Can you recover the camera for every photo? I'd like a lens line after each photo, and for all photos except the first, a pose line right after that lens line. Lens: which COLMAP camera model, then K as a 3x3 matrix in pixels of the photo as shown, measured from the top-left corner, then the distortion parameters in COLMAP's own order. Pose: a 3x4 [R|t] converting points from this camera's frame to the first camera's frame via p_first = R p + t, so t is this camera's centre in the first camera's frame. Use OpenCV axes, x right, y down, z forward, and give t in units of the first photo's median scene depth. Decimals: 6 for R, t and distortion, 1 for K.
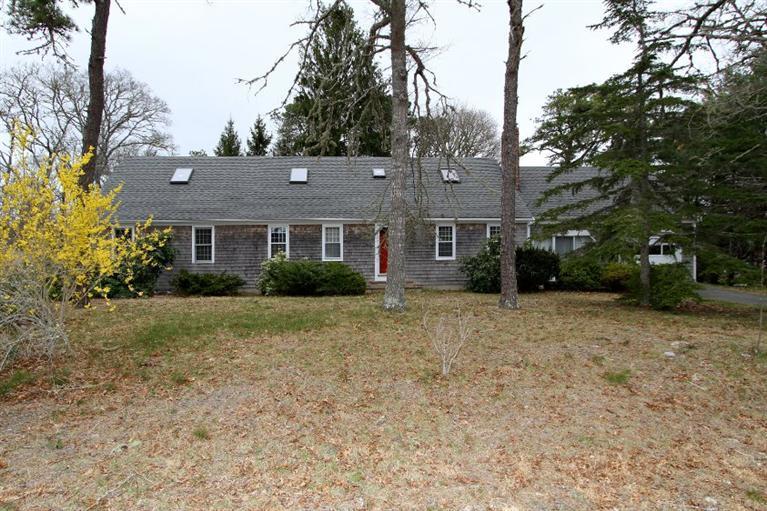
lens RADIAL K [[426.9, 0, 383.5], [0, 426.9, 255.5], [0, 0, 1]] dist [-0.021713, -0.000124]
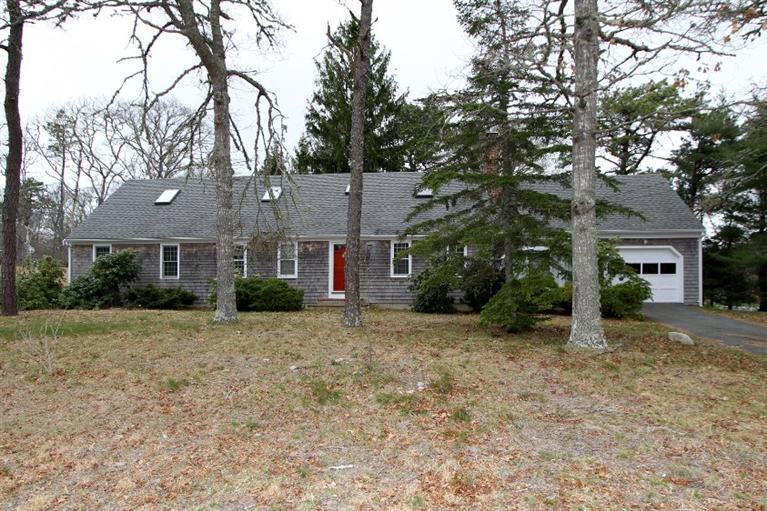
lens RADIAL K [[439.6, 0, 362.3], [0, 439.6, 263.7], [0, 0, 1]] dist [-0.001208, -0.000568]
pose [[0.980938, 0.002966, -0.194300, 0.257537], [-0.006515, 0.999823, -0.017629, -0.003216], [0.194213, 0.018559, 0.980784, 0.011256]]
